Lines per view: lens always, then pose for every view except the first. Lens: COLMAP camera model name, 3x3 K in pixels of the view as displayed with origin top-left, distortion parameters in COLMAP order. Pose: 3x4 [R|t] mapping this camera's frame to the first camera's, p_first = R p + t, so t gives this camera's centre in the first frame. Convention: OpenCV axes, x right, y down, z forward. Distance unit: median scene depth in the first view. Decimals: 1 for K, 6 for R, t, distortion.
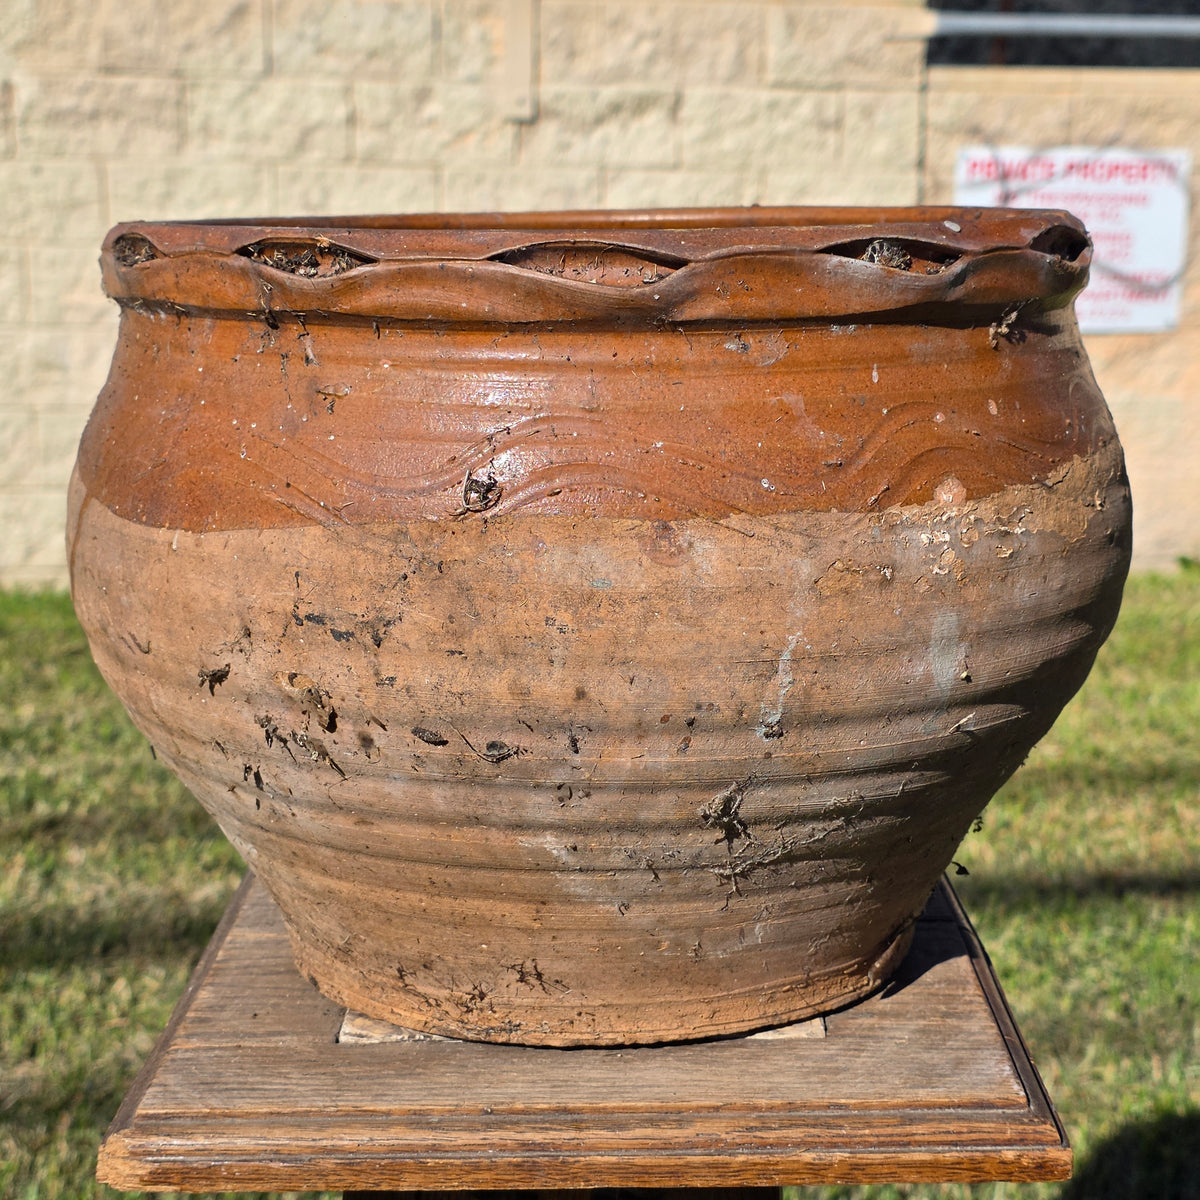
lens RADIAL K [[2216.2, 0, 641.9], [0, 2216.2, 600.0], [0, 0, 1]] dist [0.069002, 0.000000]
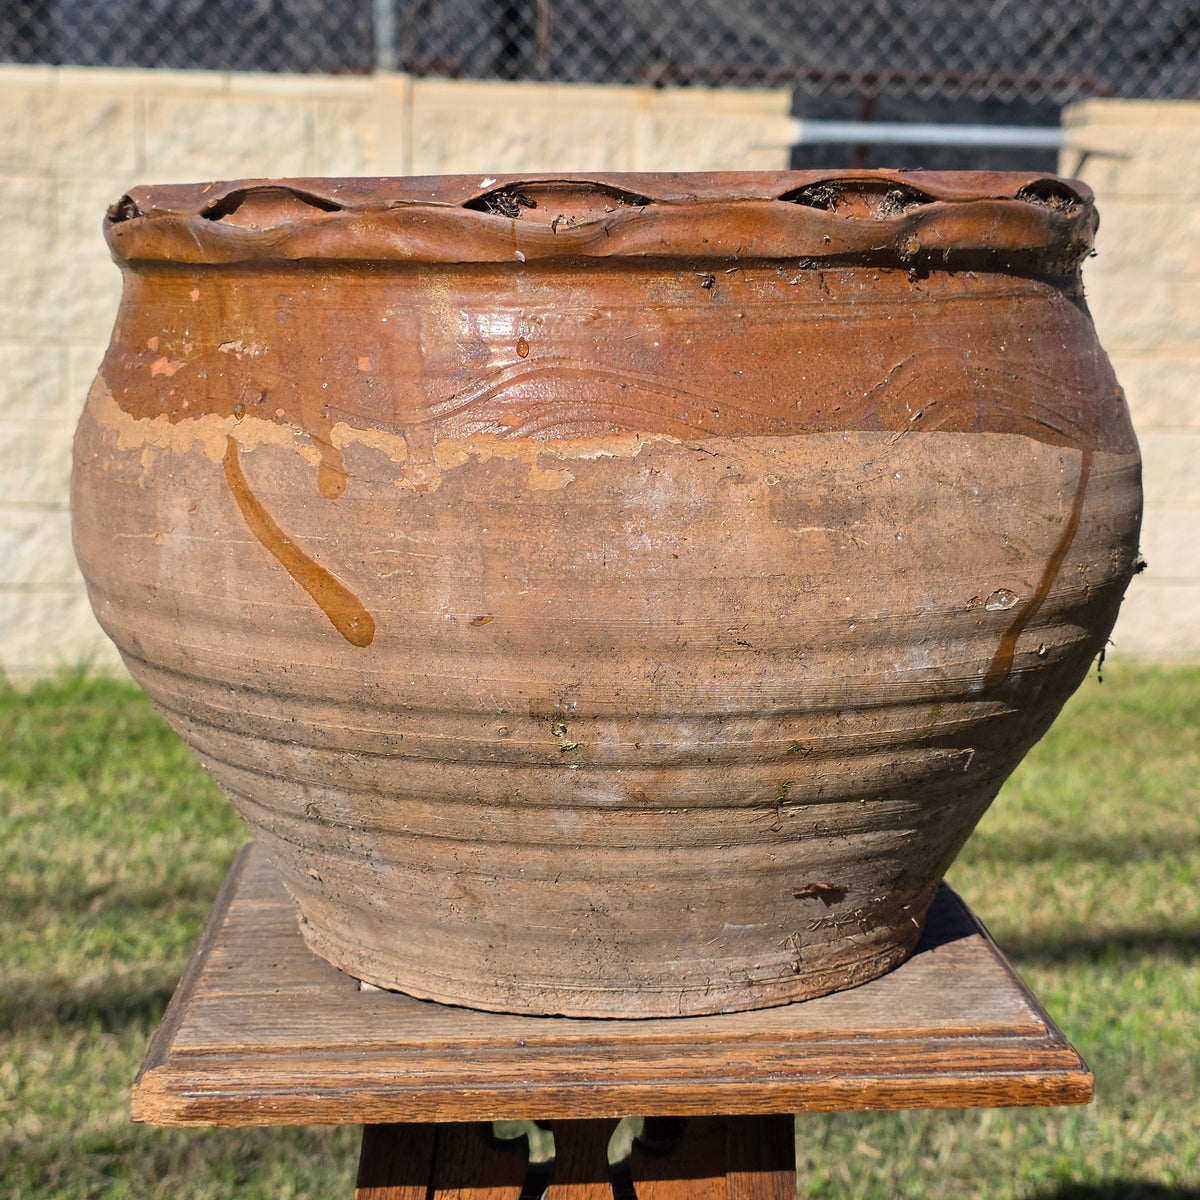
lens RADIAL K [[2216.2, 0, 605.0], [0, 2216.2, 610.6], [0, 0, 1]] dist [0.069002, 0.000000]
pose [[0.998685, -0.002595, 0.051194, -0.078520], [0.005091, 0.998801, -0.048681, 0.078202], [-0.051006, 0.048878, 0.997502, -0.020896]]
